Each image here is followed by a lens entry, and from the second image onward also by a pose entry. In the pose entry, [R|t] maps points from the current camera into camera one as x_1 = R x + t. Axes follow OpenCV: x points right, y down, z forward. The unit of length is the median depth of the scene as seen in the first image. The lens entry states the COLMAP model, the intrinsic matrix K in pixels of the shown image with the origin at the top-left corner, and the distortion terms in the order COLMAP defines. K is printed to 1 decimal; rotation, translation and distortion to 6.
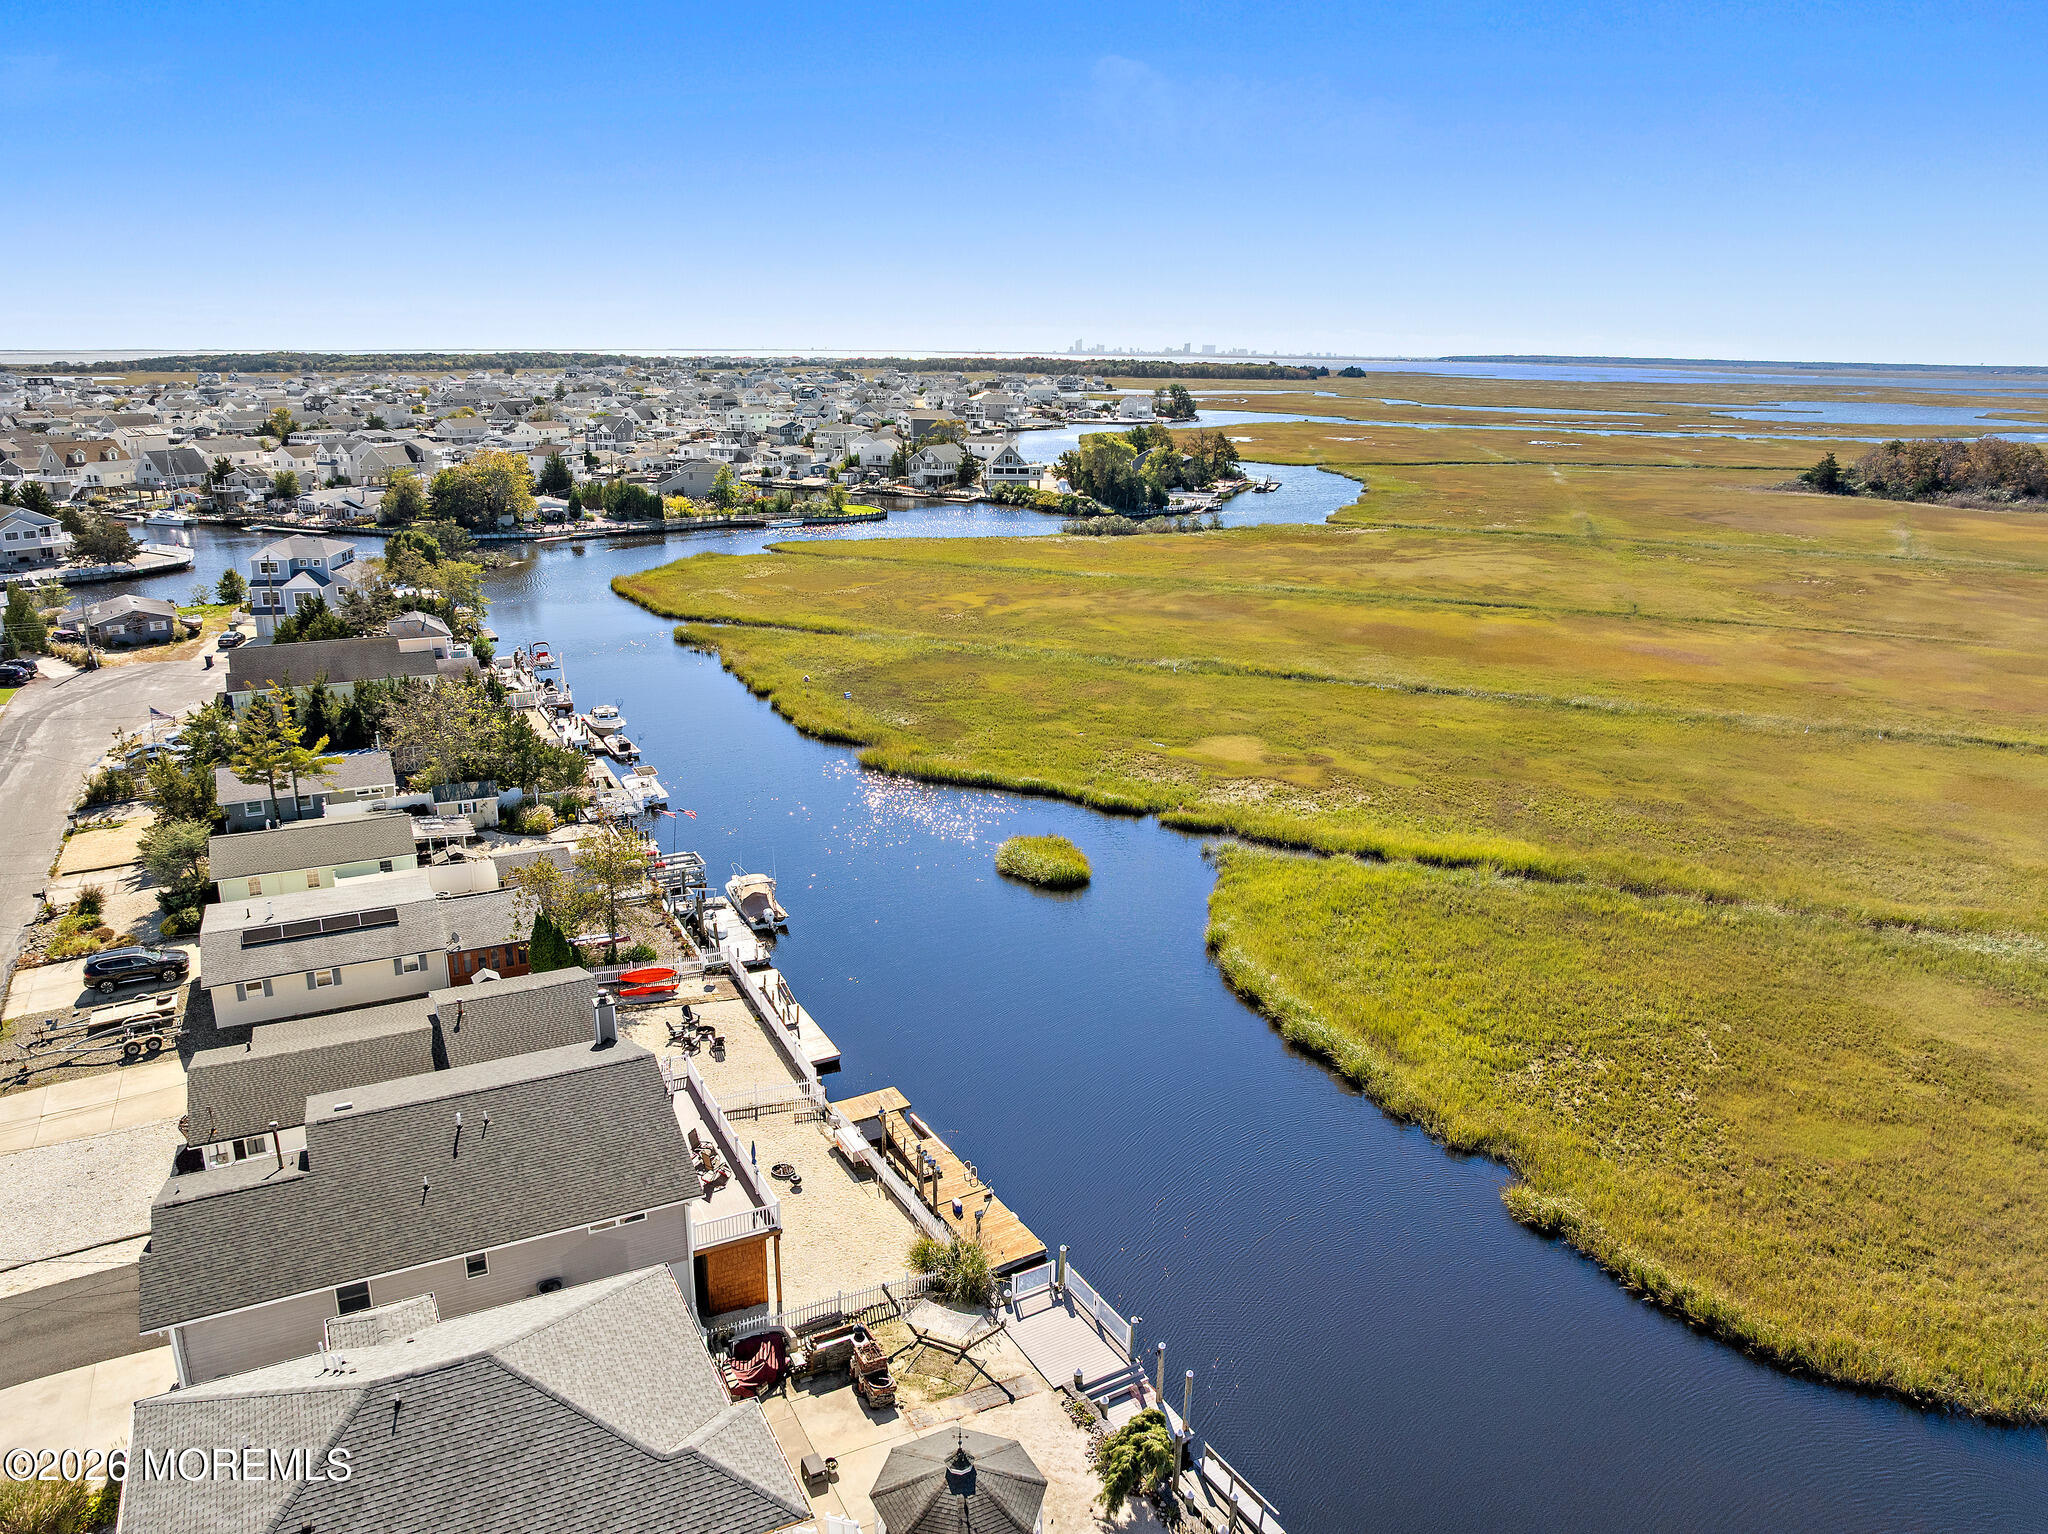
lens RADIAL K [[1457.3, 0, 1019.7], [0, 1457.3, 754.4], [0, 0, 1]] dist [-0.038298, 0.003040]
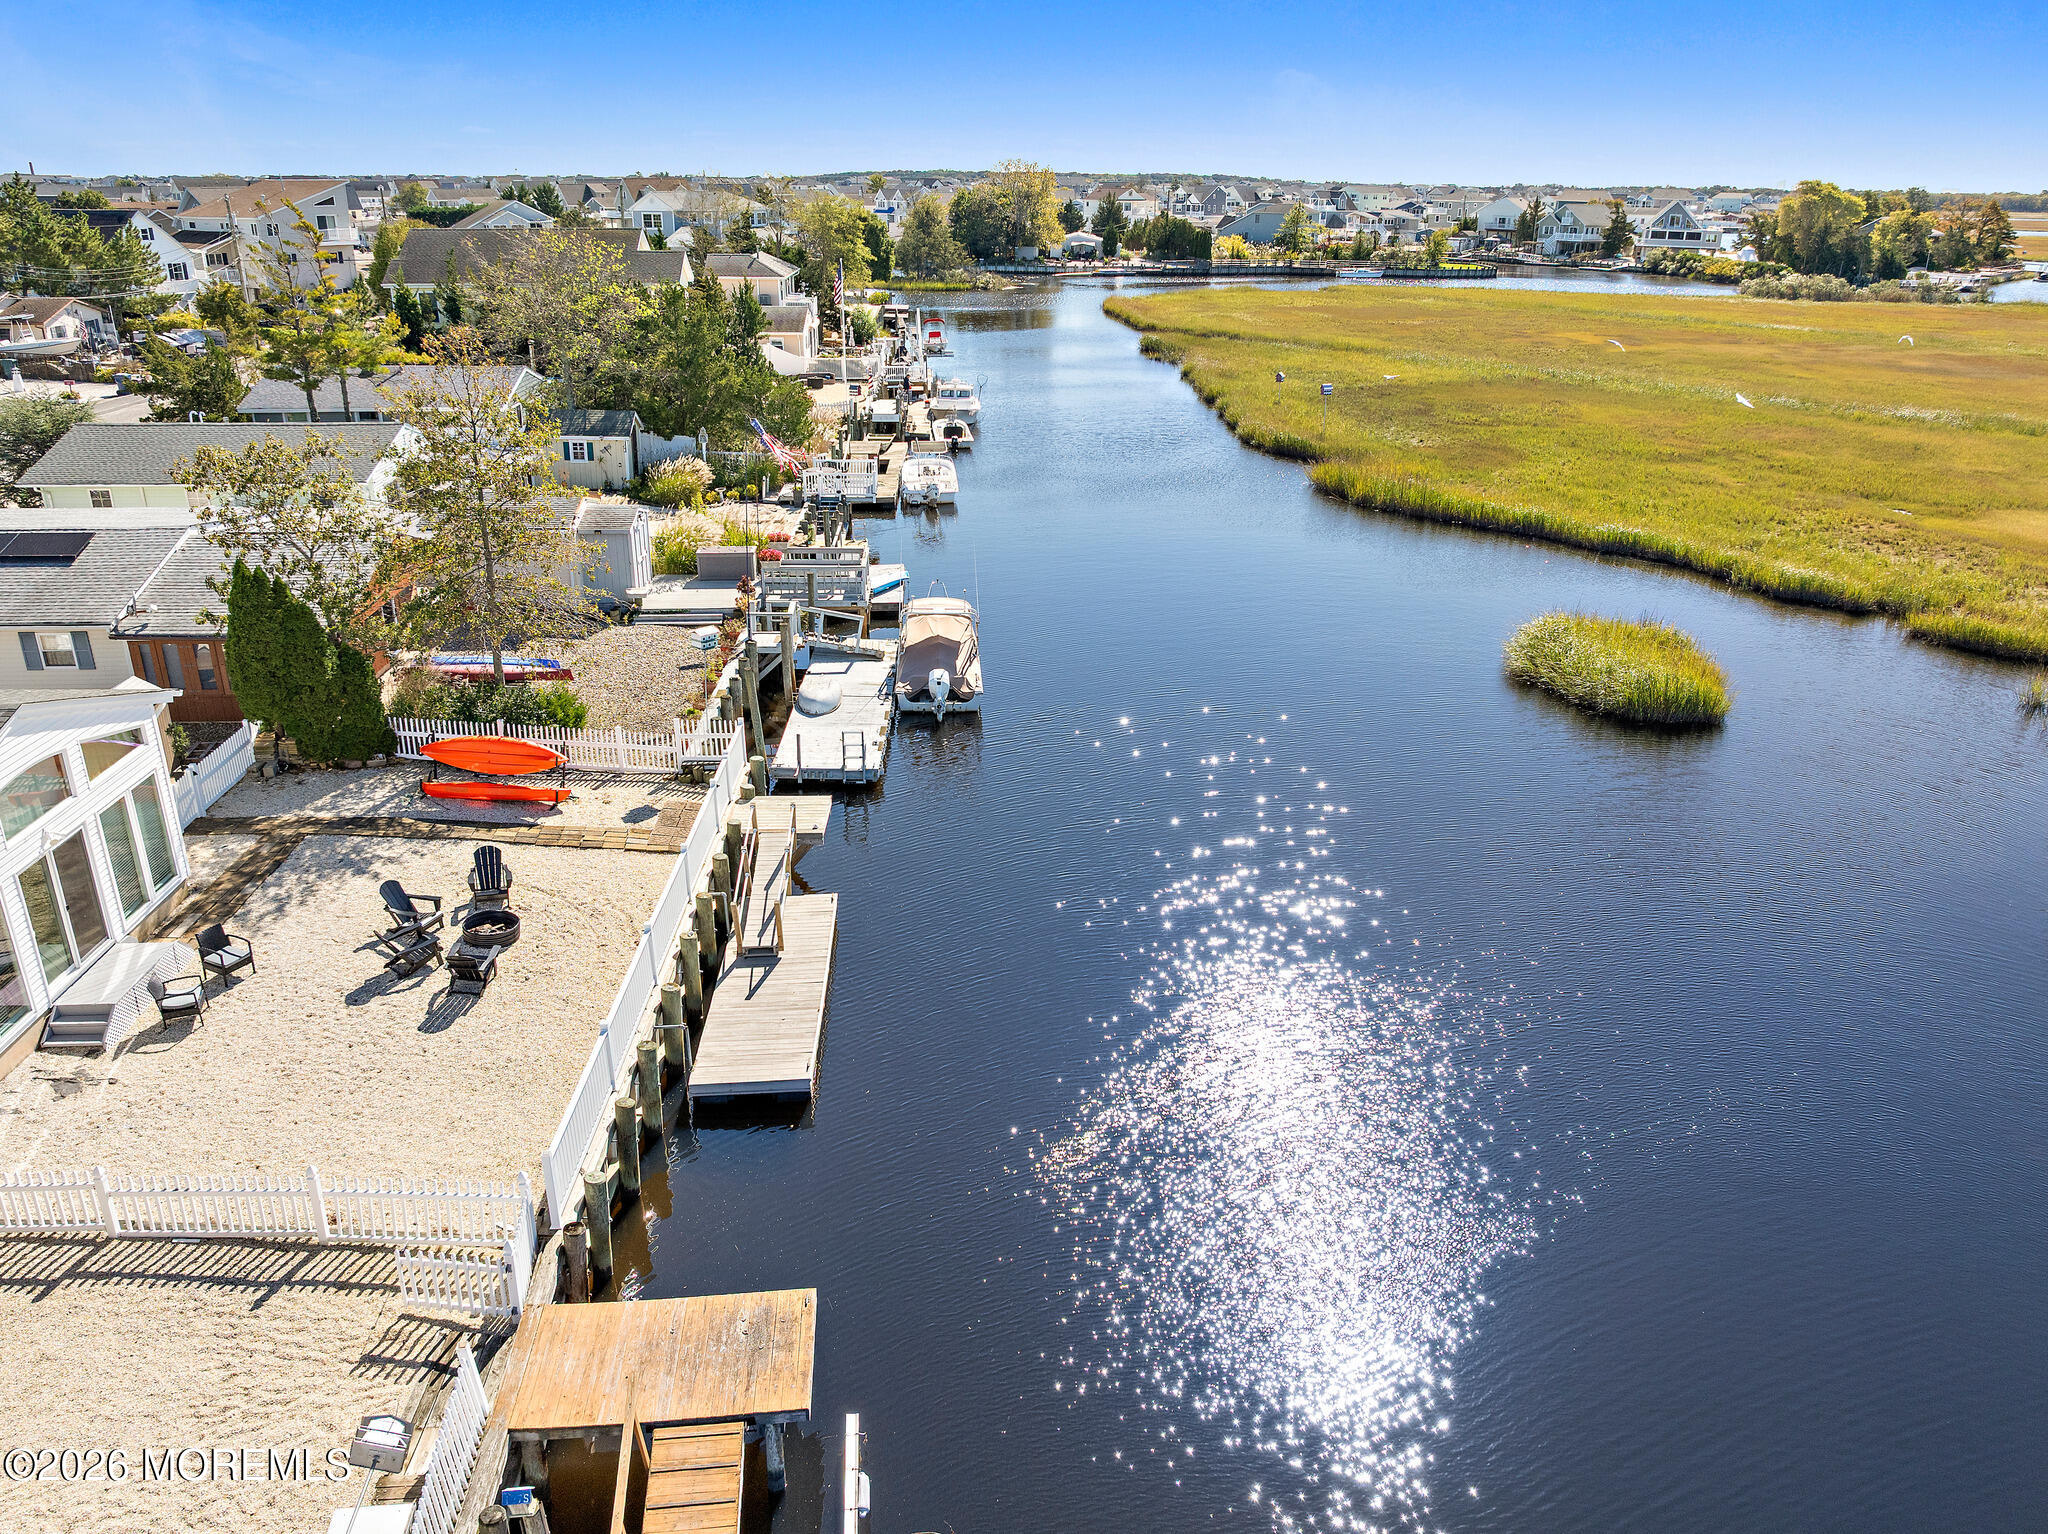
lens RADIAL K [[1457.3, 0, 1014.8], [0, 1457.3, 758.2], [0, 0, 1]] dist [-0.038298, 0.003040]
pose [[0.912401, 0.152951, -0.379646, 0.012508], [-0.112334, 0.985512, 0.127071, 0.039606], [0.393581, -0.073292, 0.916363, 0.319533]]
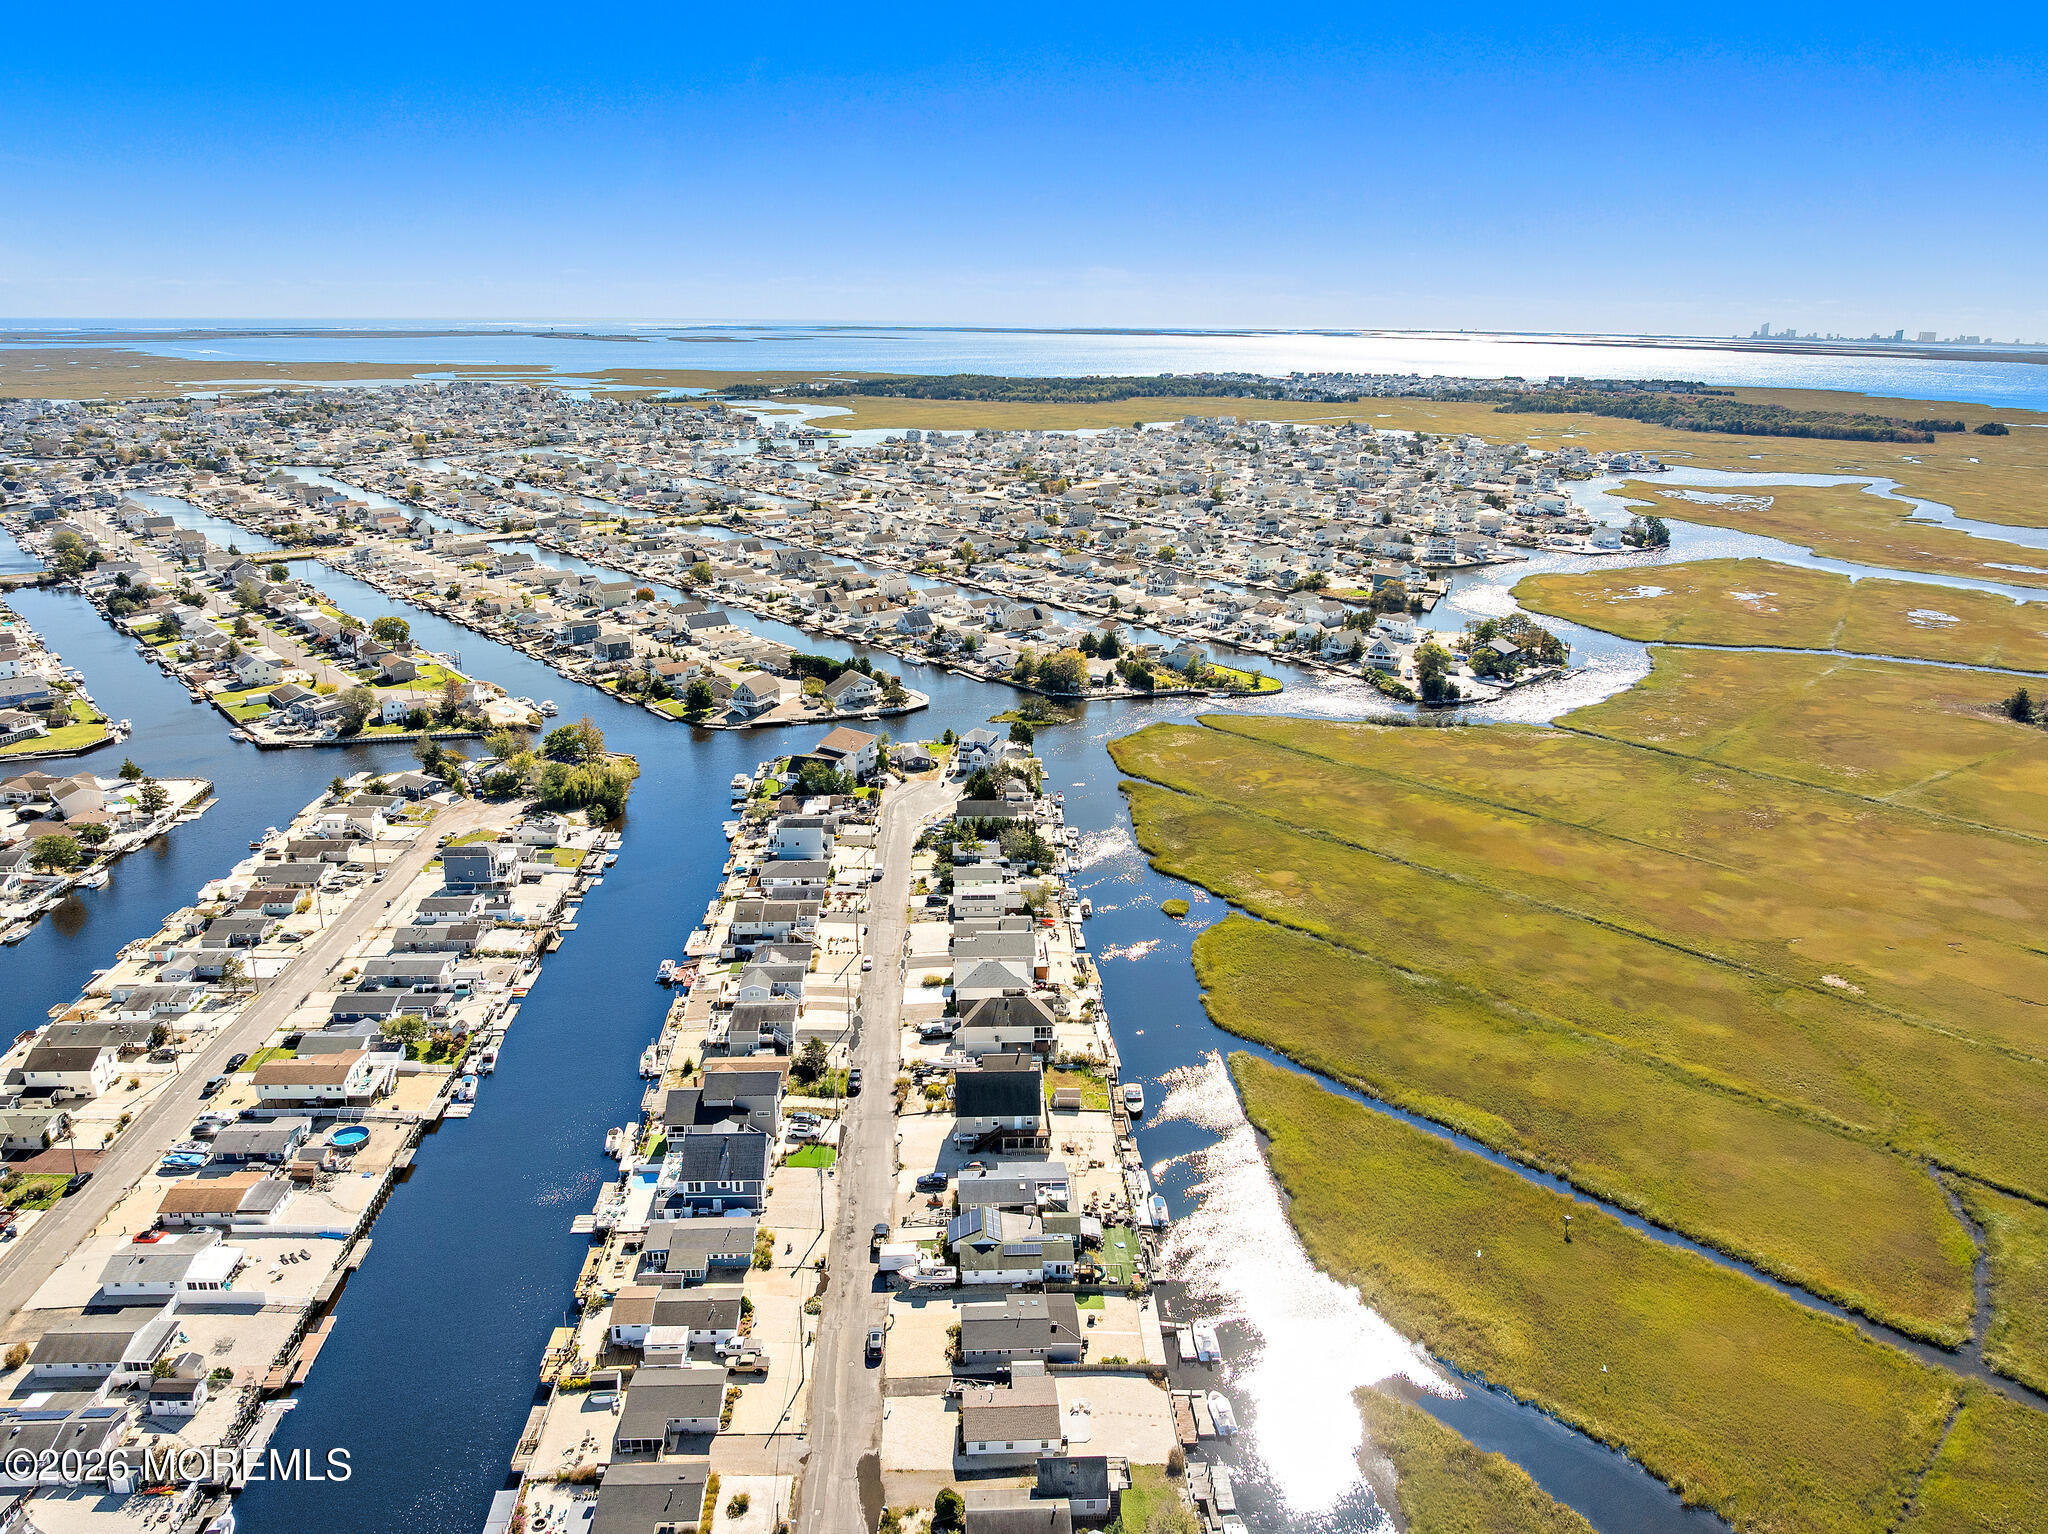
lens RADIAL K [[1457.3, 0, 1021.0], [0, 1457.3, 780.7], [0, 0, 1]] dist [-0.038298, 0.003040]
pose [[0.913017, 0.127099, -0.387616, 0.576224], [-0.114935, 0.991876, 0.054510, -0.216111], [0.391395, -0.005219, 0.920208, -1.336562]]
